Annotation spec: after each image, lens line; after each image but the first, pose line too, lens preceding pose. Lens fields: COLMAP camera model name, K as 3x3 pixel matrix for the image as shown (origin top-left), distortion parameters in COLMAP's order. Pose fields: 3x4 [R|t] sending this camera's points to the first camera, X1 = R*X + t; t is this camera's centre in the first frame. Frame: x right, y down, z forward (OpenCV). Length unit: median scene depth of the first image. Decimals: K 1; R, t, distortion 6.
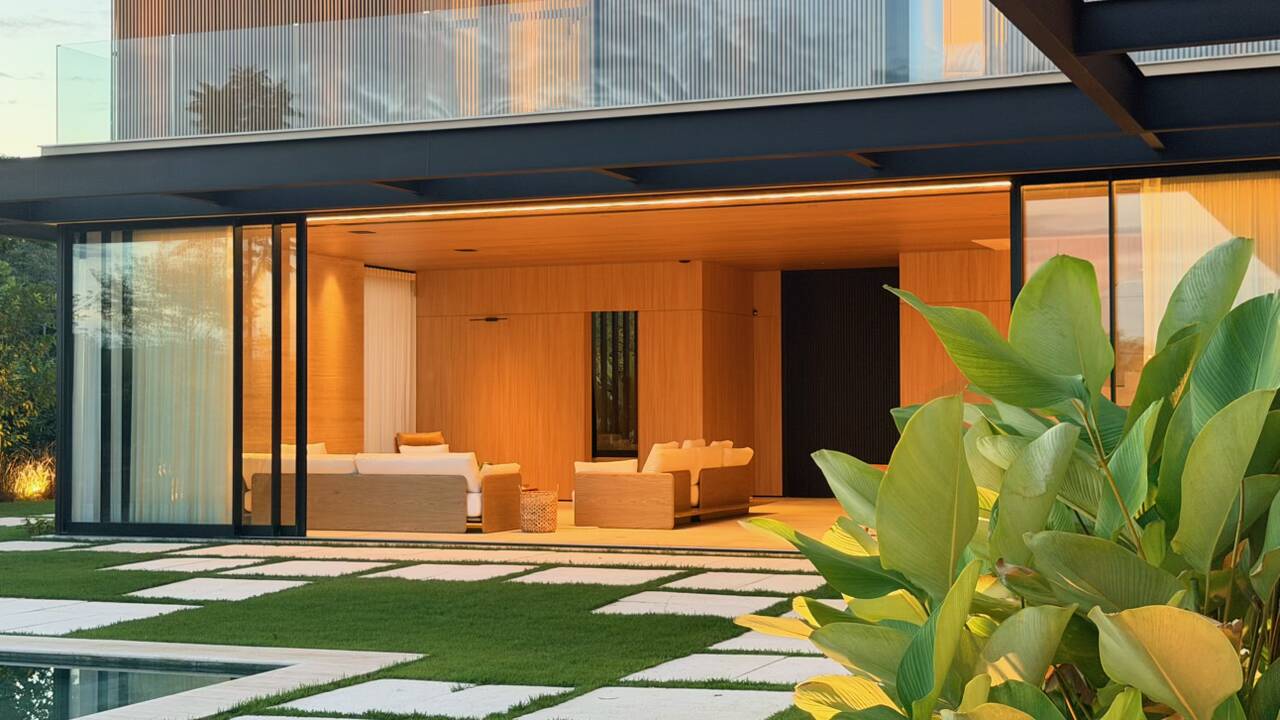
lens RADIAL K [[1803.2, 0, 639.6], [0, 1803.2, 362.3], [0, 0, 1]] dist [0.145812, 0.000000]
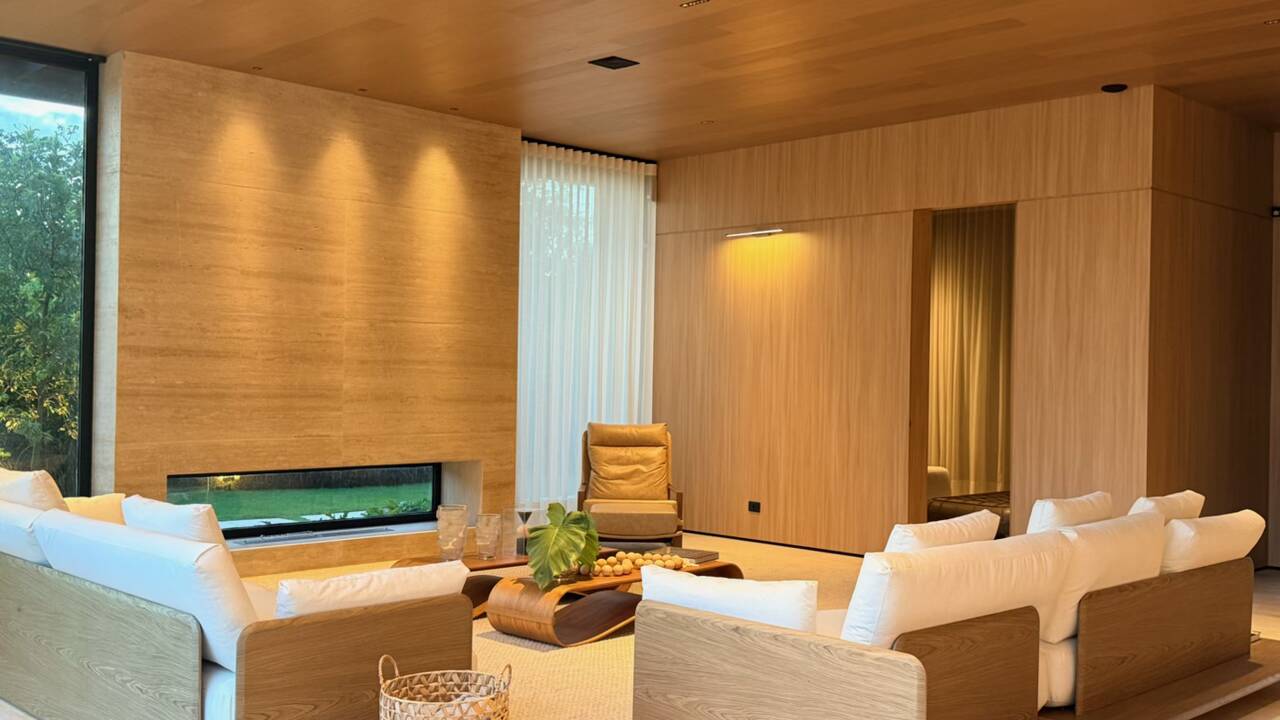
lens RADIAL K [[1273.5, 0, 639.5], [0, 1273.5, 363.1], [0, 0, 1]] dist [0.086641, 0.000000]
pose [[0.925211, 0.016453, -0.379095, 0.040356], [-0.010257, 0.999779, 0.018359, 0.011796], [0.379313, -0.013098, 0.925176, 0.637595]]
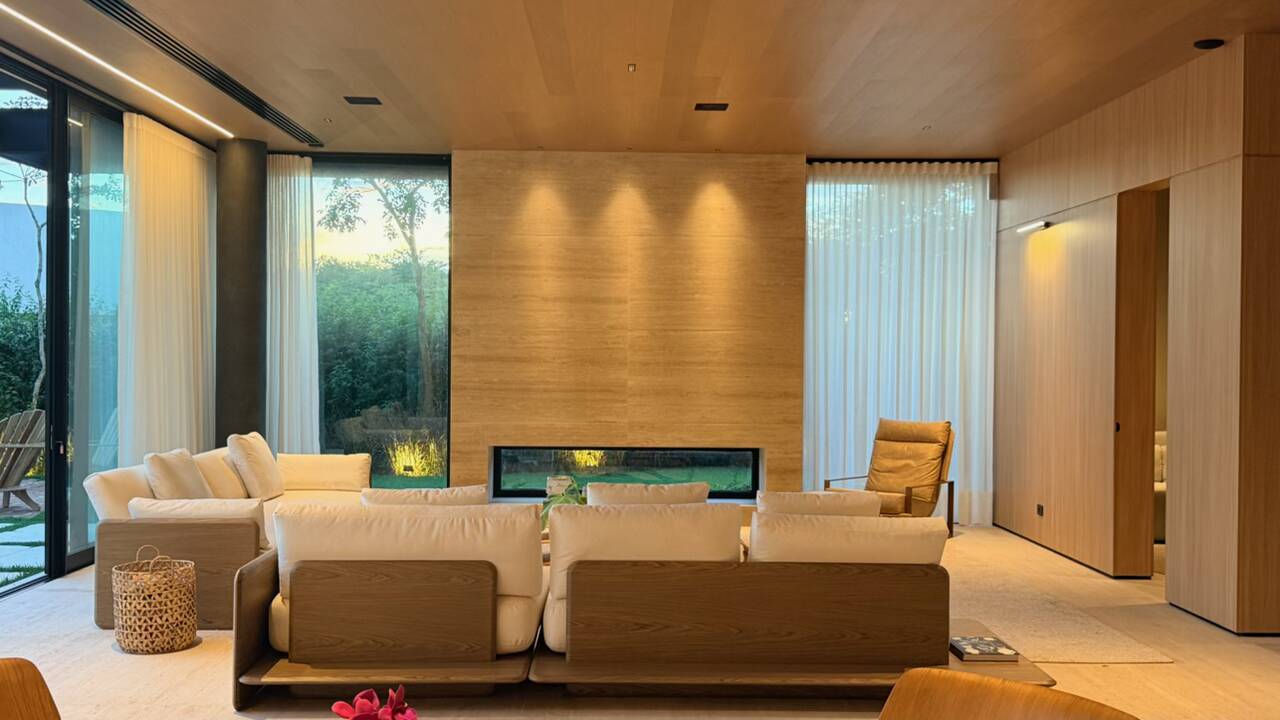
lens RADIAL K [[1273.5, 0, 623.0], [0, 1273.5, 357.7], [0, 0, 1]] dist [0.086641, 0.000000]
pose [[0.396275, 0.009622, -0.918081, 0.246931], [0.015988, 0.999721, 0.017379, 0.008685], [0.917993, -0.021565, 0.396011, 0.760871]]
